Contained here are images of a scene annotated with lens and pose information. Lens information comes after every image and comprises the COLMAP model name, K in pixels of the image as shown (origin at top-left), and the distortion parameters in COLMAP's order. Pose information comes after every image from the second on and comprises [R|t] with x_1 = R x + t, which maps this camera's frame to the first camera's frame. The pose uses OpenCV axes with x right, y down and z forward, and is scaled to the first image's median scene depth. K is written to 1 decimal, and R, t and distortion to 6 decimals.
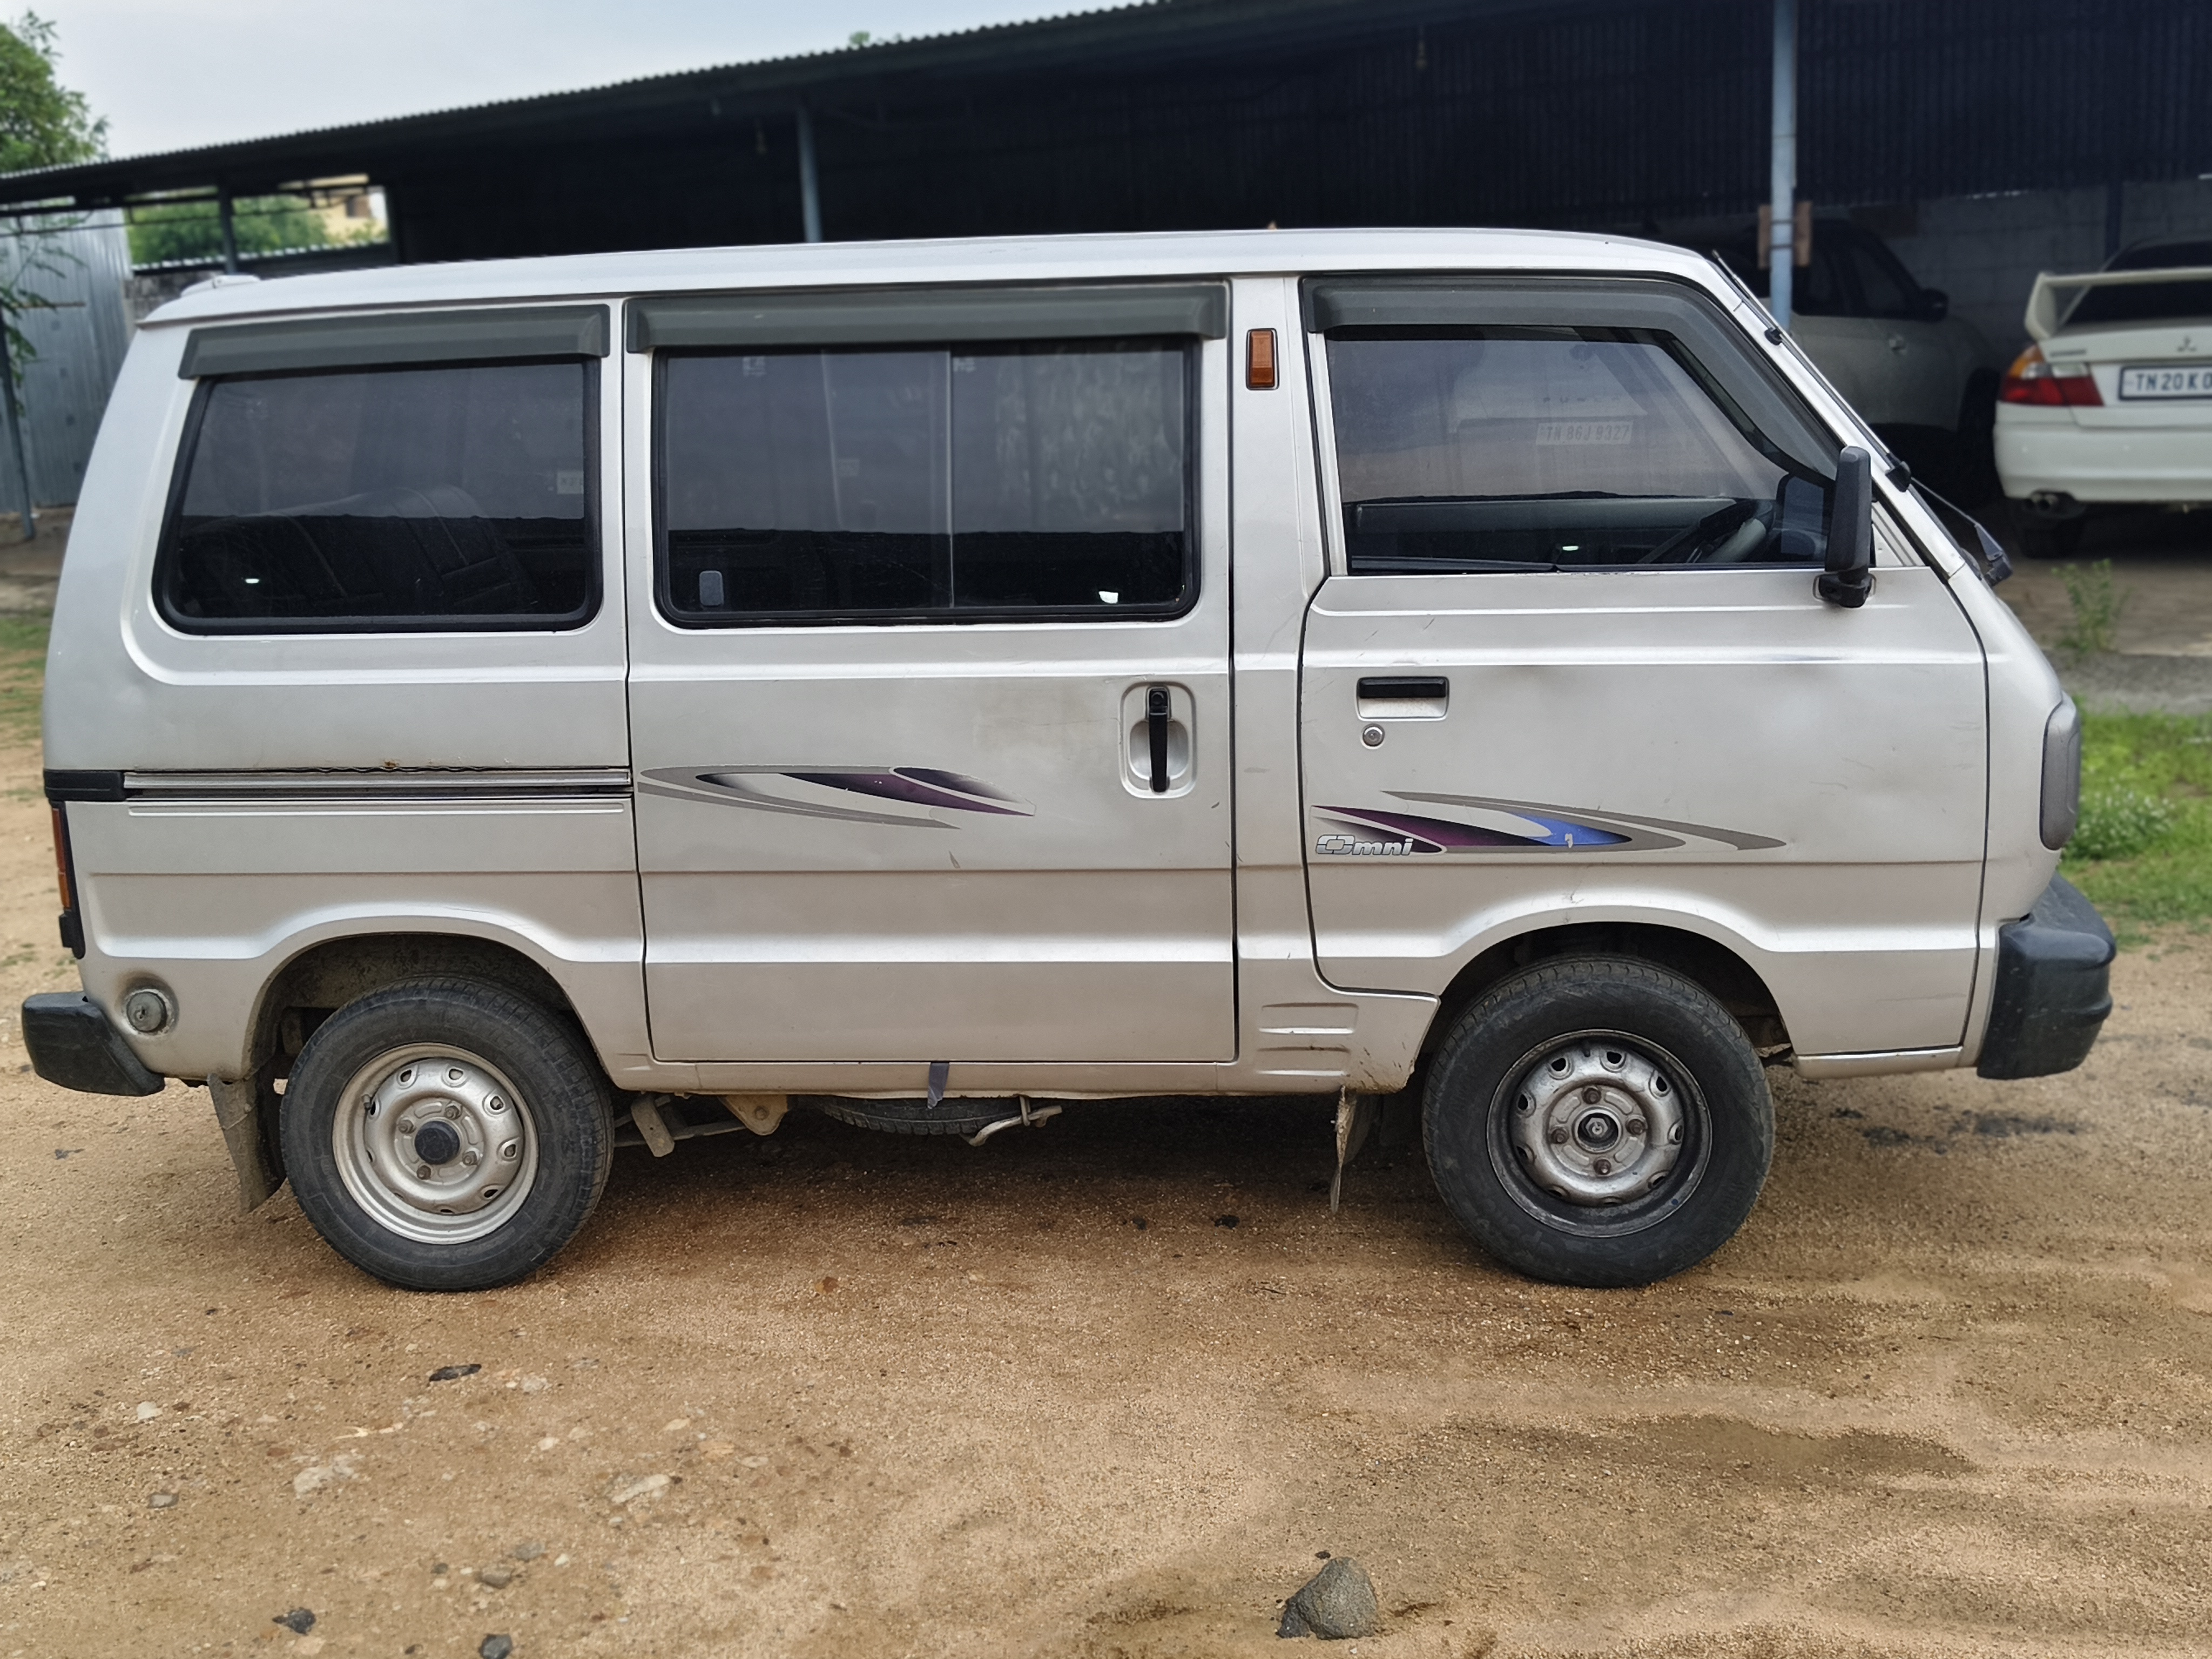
lens RADIAL K [[2320.8, 0, 1089.3], [0, 2320.8, 812.4], [0, 0, 1]] dist [0.100490, -0.190253]
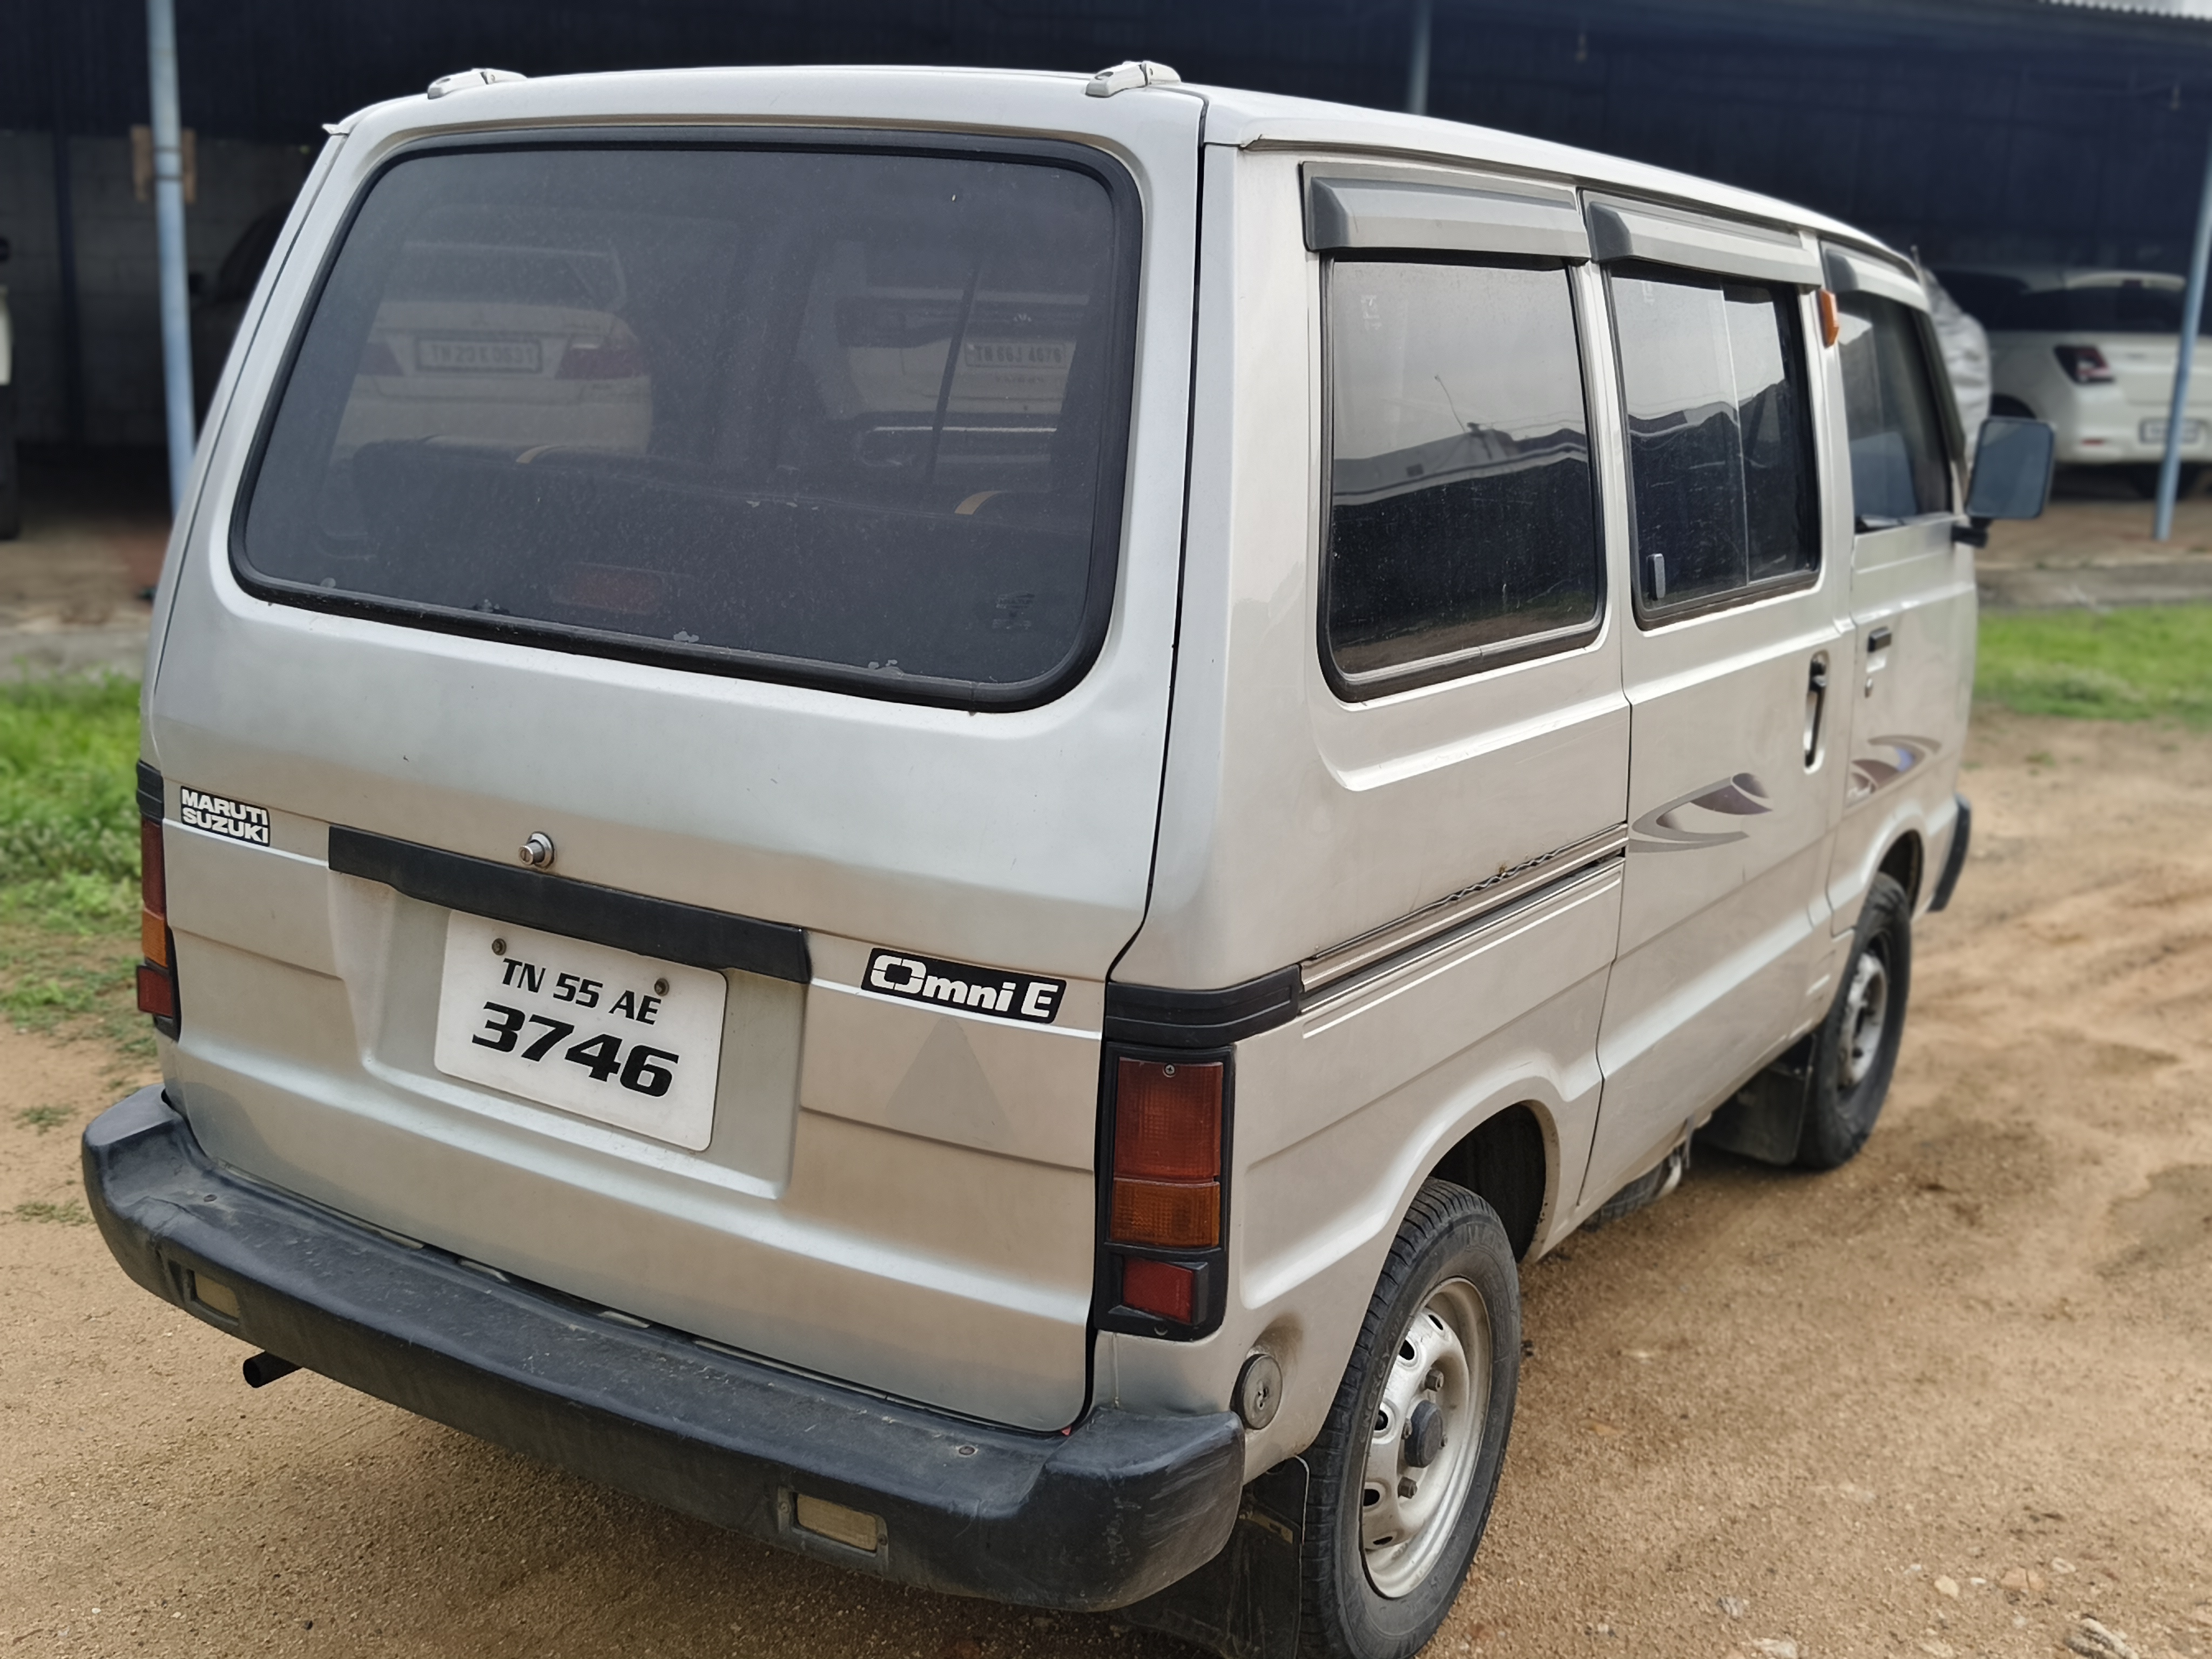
lens RADIAL K [[2320.8, 0, 1089.3], [0, 2320.8, 812.4], [0, 0, 1]] dist [0.100490, -0.190253]
pose [[0.435804, -0.134736, 0.889899, -0.909587], [0.124570, 0.988245, 0.088622, -0.106246], [-0.891379, 0.072233, 0.447465, 0.796278]]
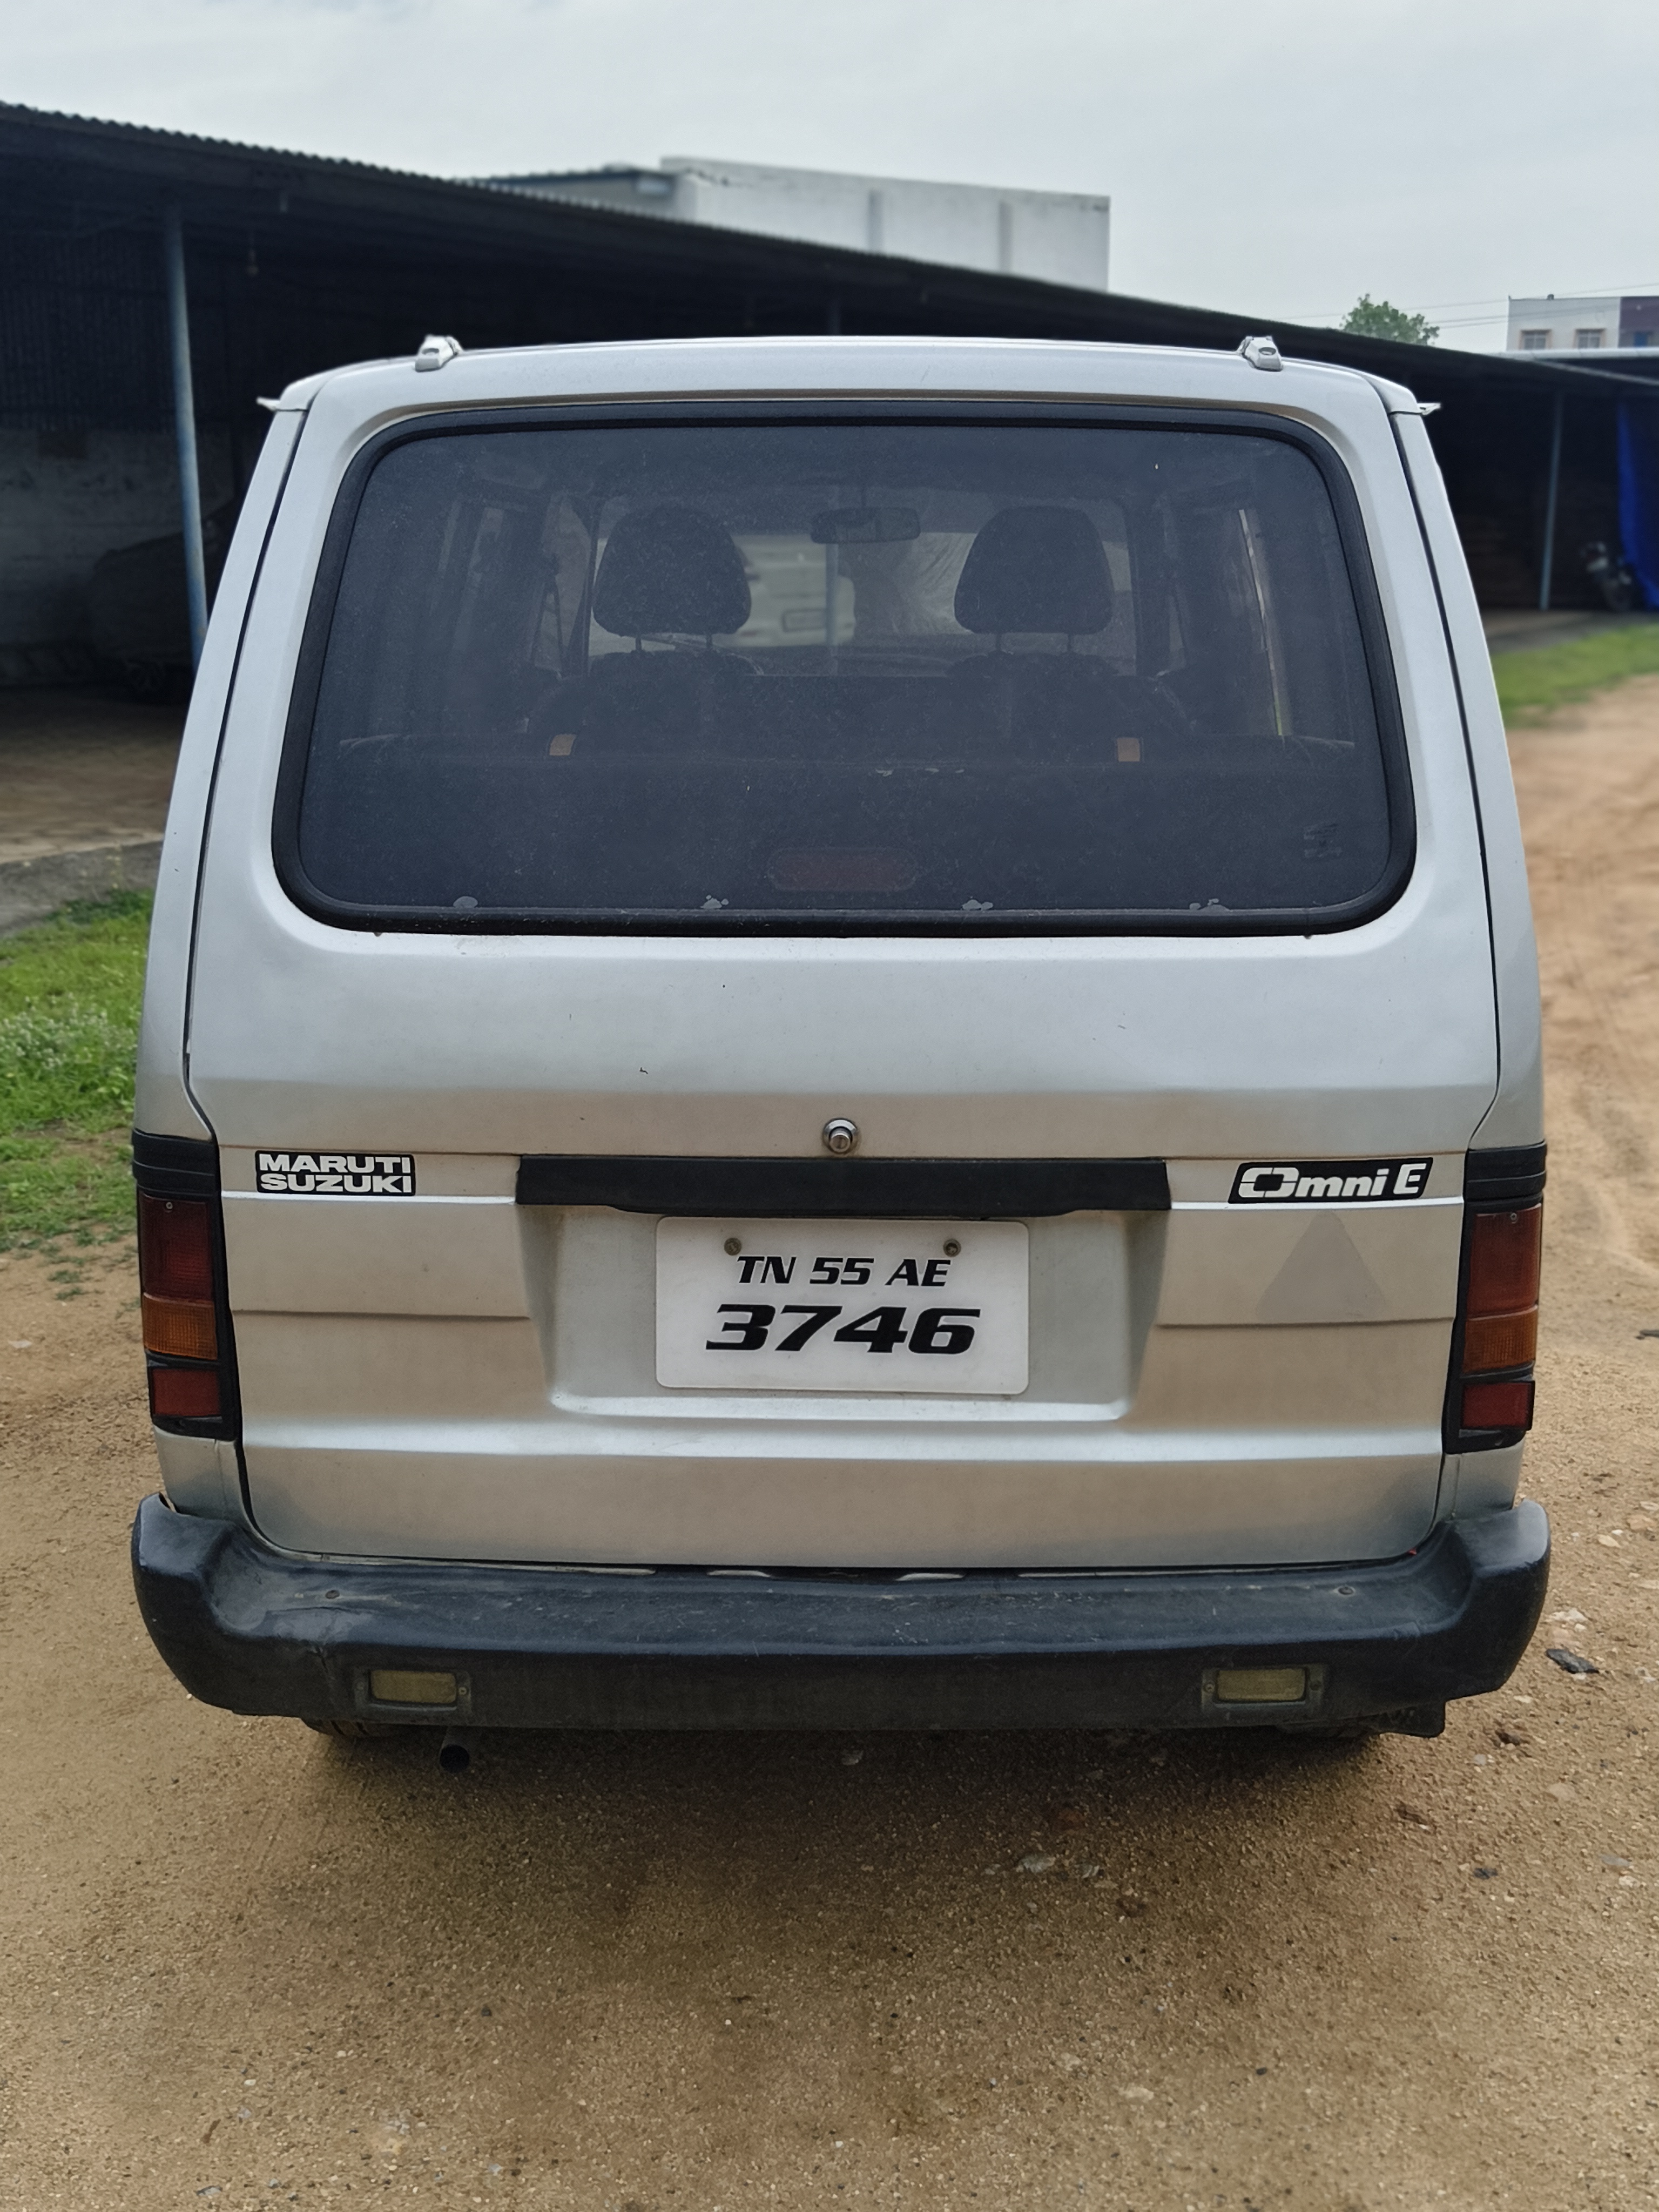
lens RADIAL K [[2320.8, 0, 829.5], [0, 2320.8, 1106.0], [0, 0, 1]] dist [0.100490, -0.190253]
pose [[-0.083811, -0.195636, 0.977089, -1.280821], [0.208300, 0.955437, 0.209168, -0.396771], [-0.974467, 0.221058, -0.039325, 2.178532]]
